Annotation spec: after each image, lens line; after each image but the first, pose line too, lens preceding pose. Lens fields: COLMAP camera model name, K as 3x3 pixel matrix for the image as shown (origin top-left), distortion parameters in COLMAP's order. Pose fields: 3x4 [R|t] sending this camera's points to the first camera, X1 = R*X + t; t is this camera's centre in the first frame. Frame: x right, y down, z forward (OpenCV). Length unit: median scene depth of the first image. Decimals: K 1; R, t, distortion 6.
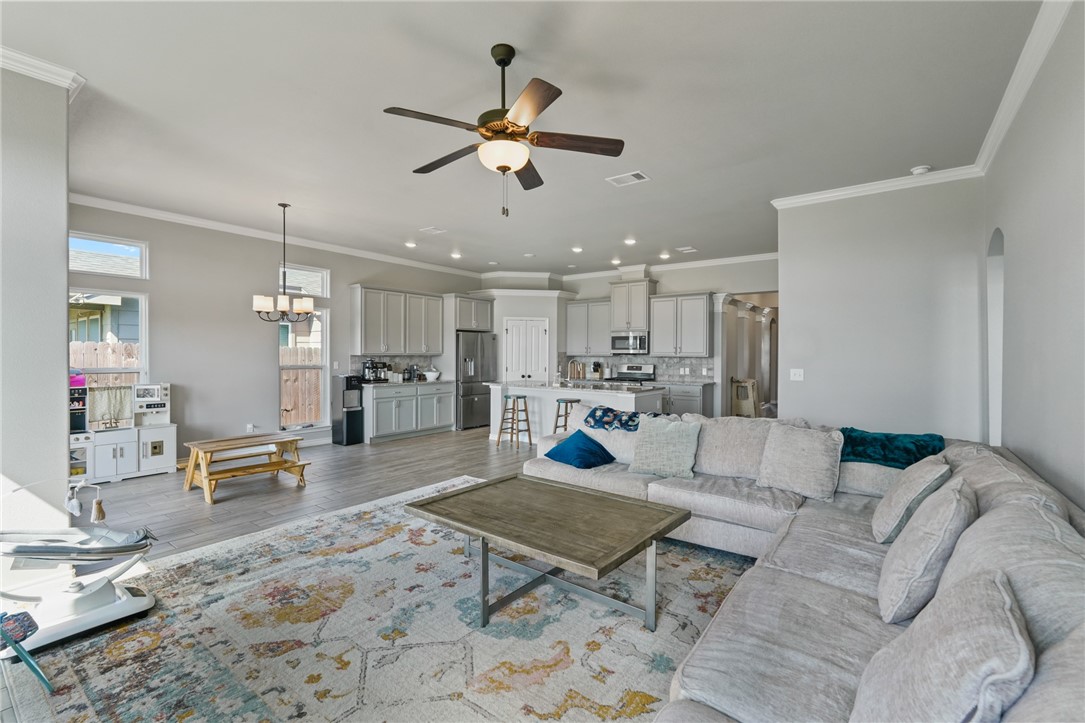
lens RADIAL K [[482.3, 0, 539.7], [0, 482.3, 354.0], [0, 0, 1]] dist [-0.016131, 0.010402]
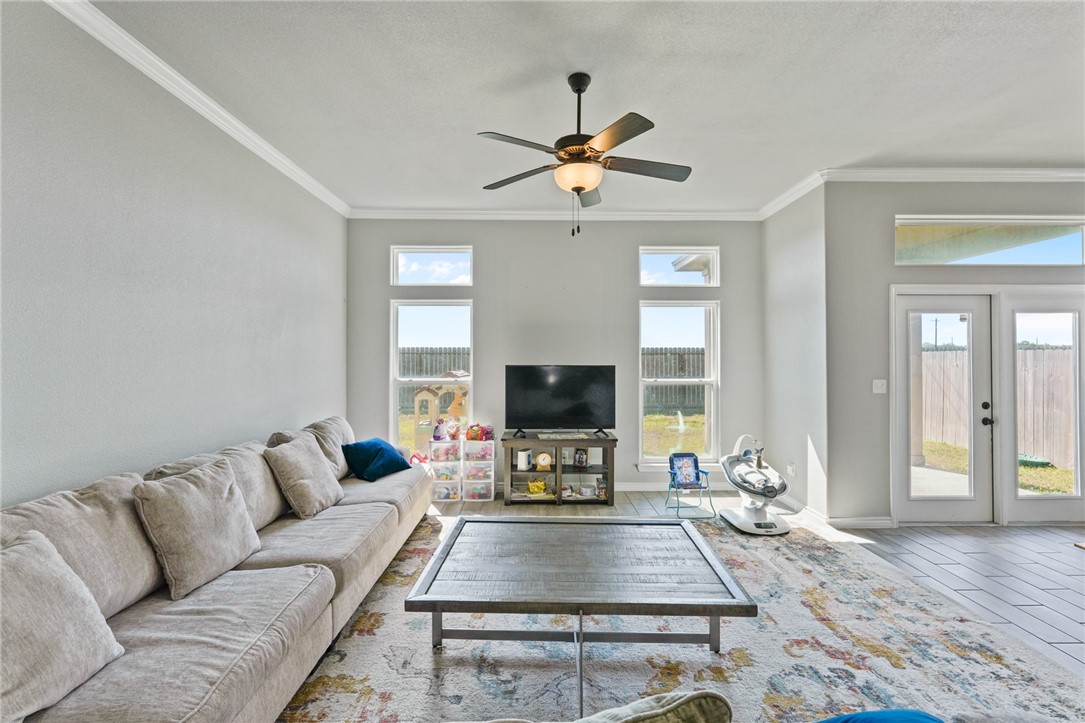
lens RADIAL K [[482.3, 0, 539.7], [0, 482.3, 354.0], [0, 0, 1]] dist [-0.016131, 0.010402]
pose [[-0.802577, -0.013189, -0.596403, 0.543194], [-0.006979, 0.999895, -0.012719, -0.008702], [0.596508, -0.006045, -0.802584, 1.584114]]
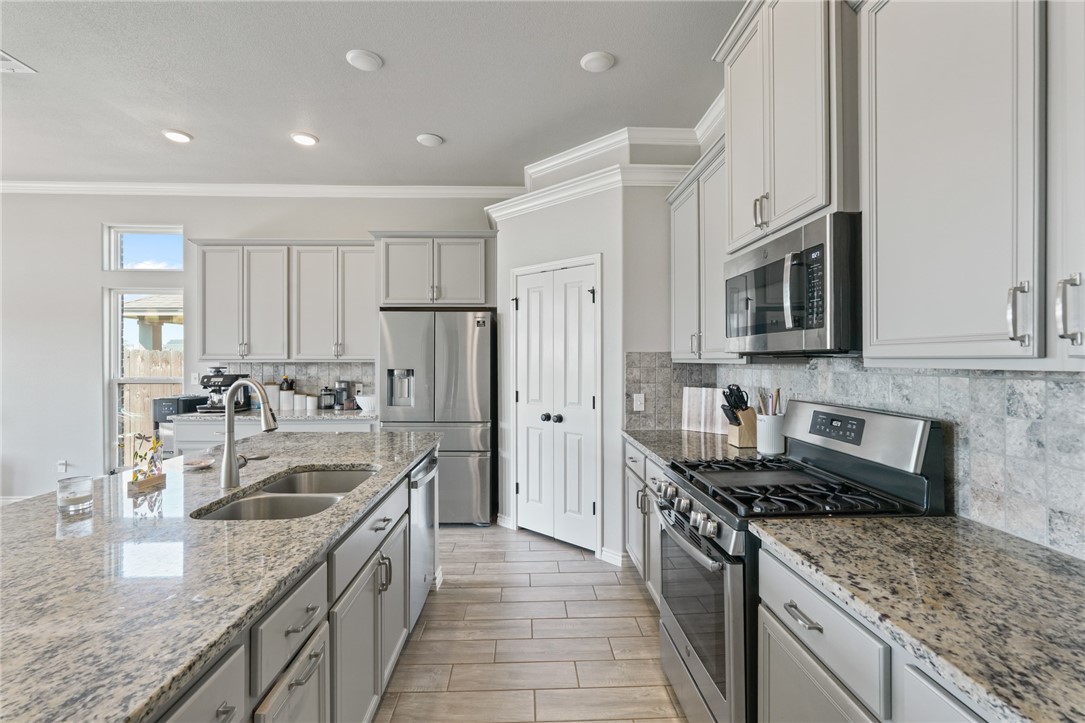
lens RADIAL K [[482.3, 0, 539.7], [0, 482.3, 354.0], [0, 0, 1]] dist [-0.016131, 0.010402]
pose [[0.626806, -0.014218, -0.779045, 0.262299], [0.004493, 0.999883, -0.014634, 0.001679], [0.779162, 0.005673, 0.626797, 0.752048]]
